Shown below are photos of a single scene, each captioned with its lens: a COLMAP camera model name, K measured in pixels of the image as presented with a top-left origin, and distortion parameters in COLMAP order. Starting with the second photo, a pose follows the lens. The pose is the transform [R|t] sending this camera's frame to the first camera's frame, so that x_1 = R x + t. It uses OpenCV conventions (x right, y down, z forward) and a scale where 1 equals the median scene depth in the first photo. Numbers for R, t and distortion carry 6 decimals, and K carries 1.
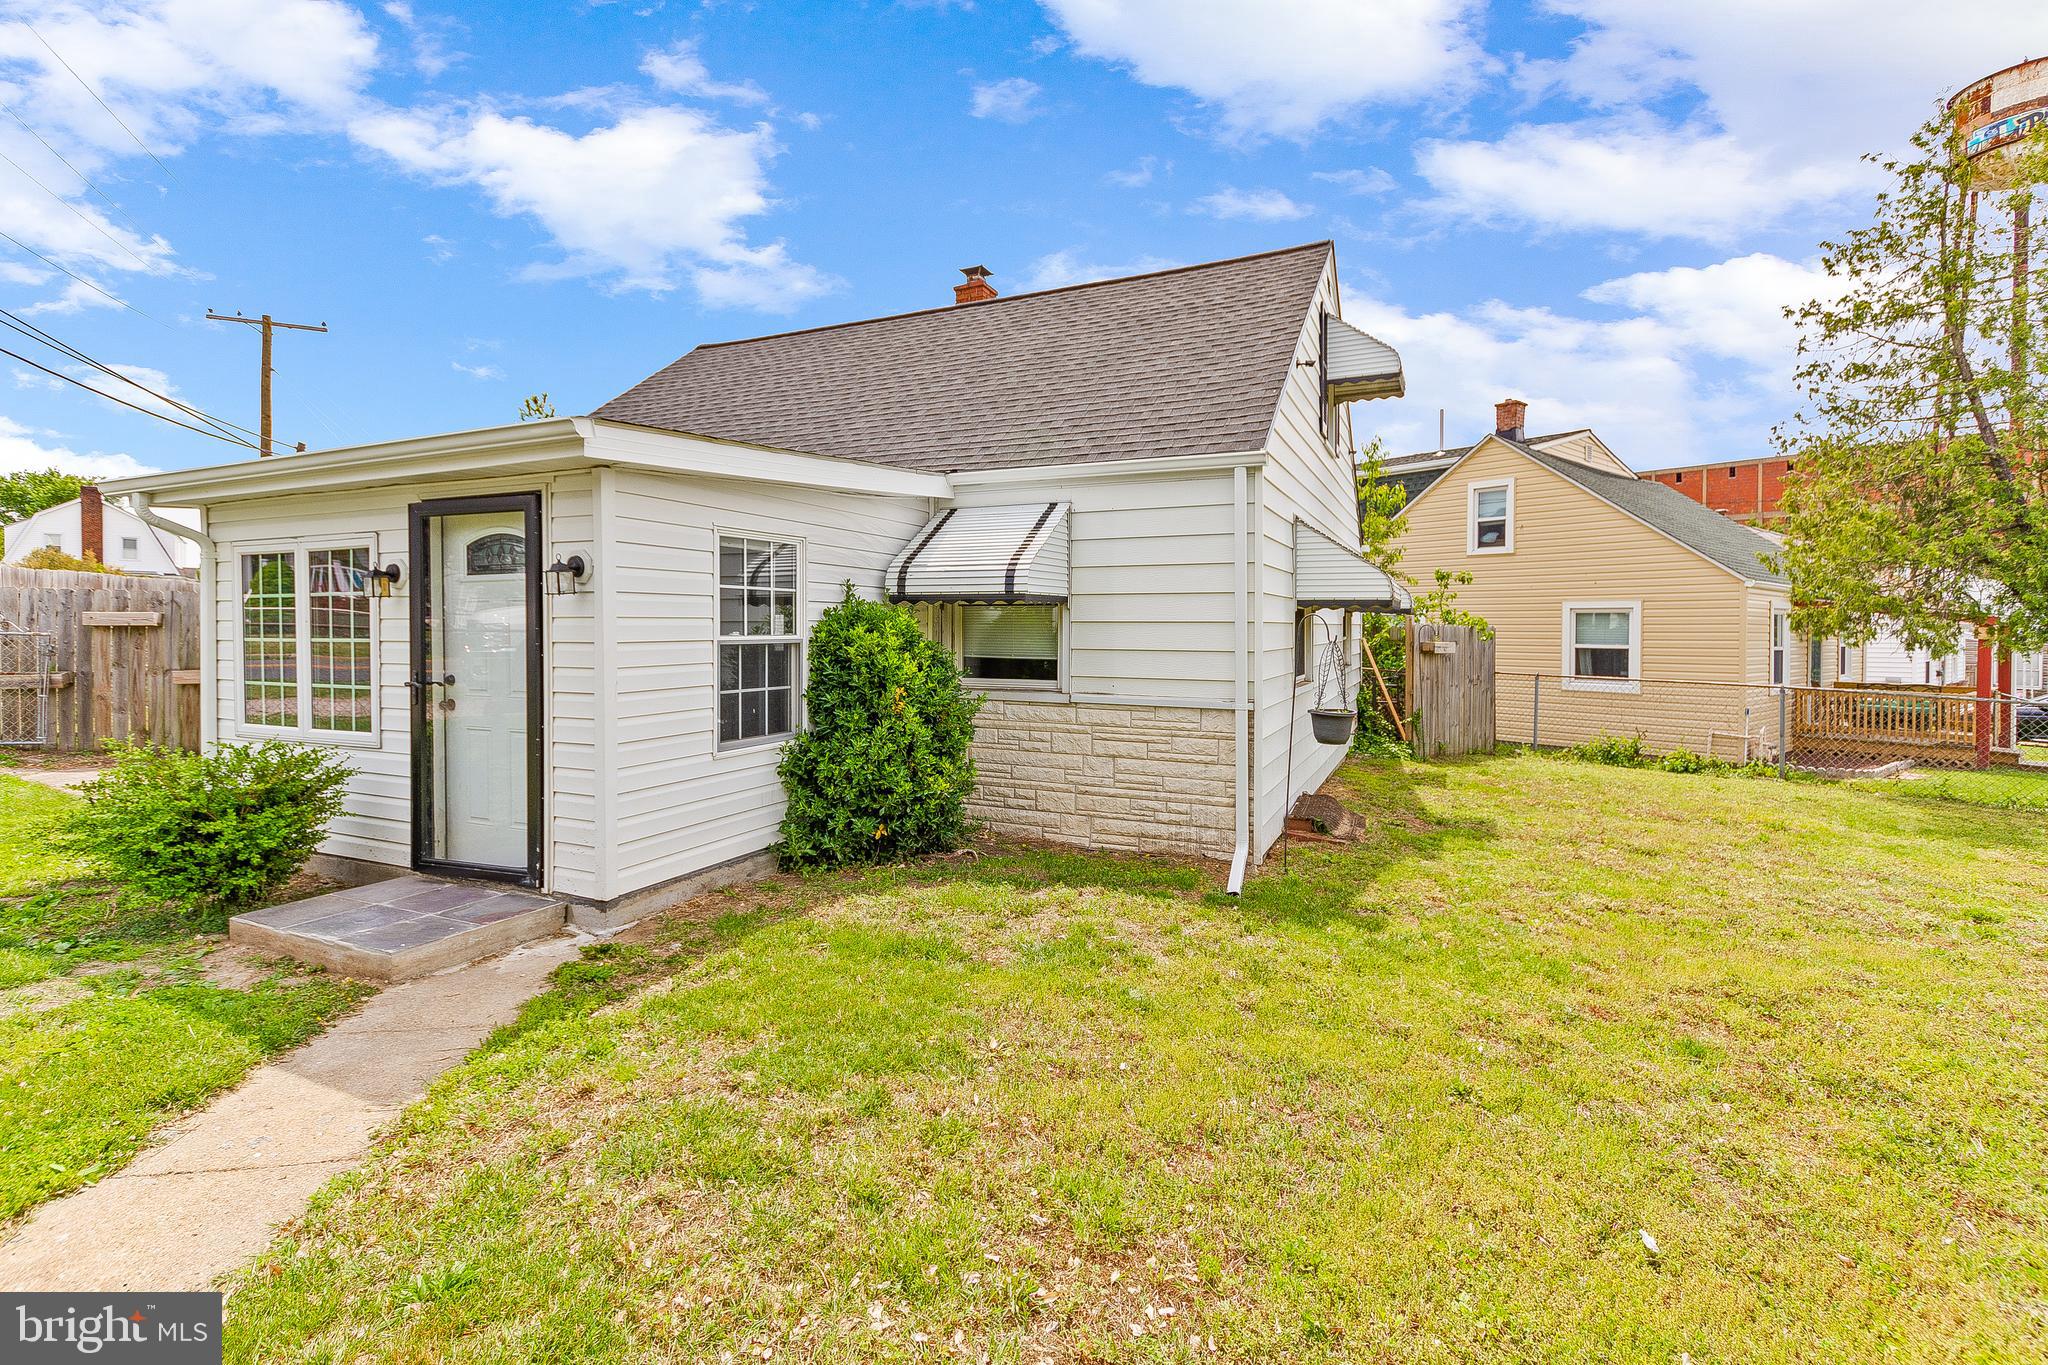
lens RADIAL K [[908.4, 0, 1026.1], [0, 908.4, 655.7], [0, 0, 1]] dist [0.012817, -0.000352]
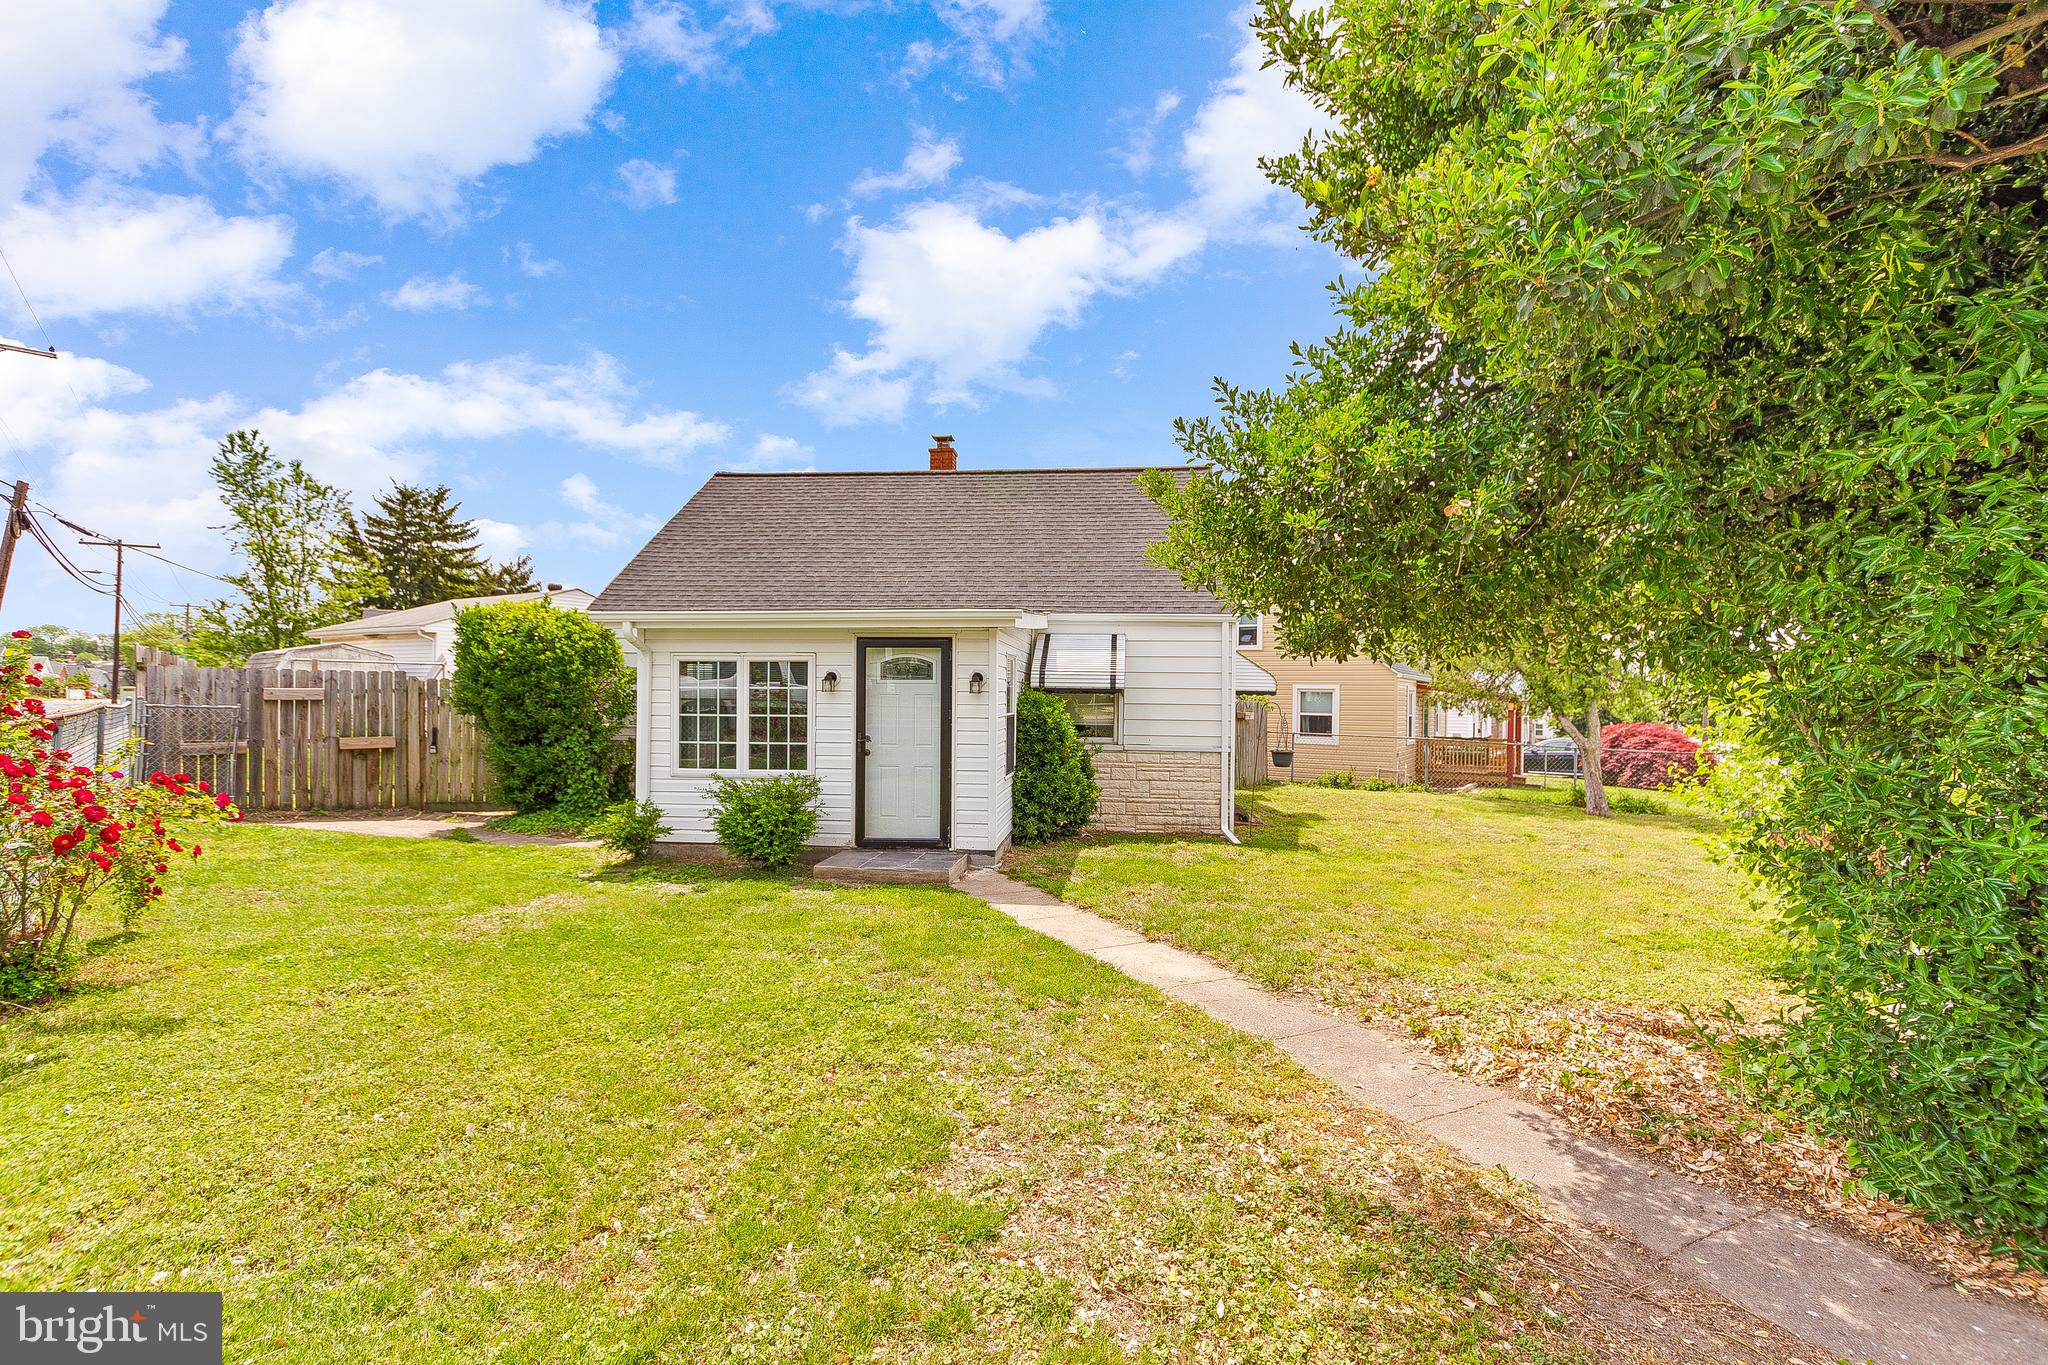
lens RADIAL K [[891.7, 0, 1024.6], [0, 891.7, 722.2], [0, 0, 1]] dist [0.013160, -0.000395]
pose [[0.947166, -0.004128, 0.320717, -0.586202], [0.003123, 0.999988, 0.003649, -0.007083], [-0.320729, -0.002454, 0.947168, -0.477315]]
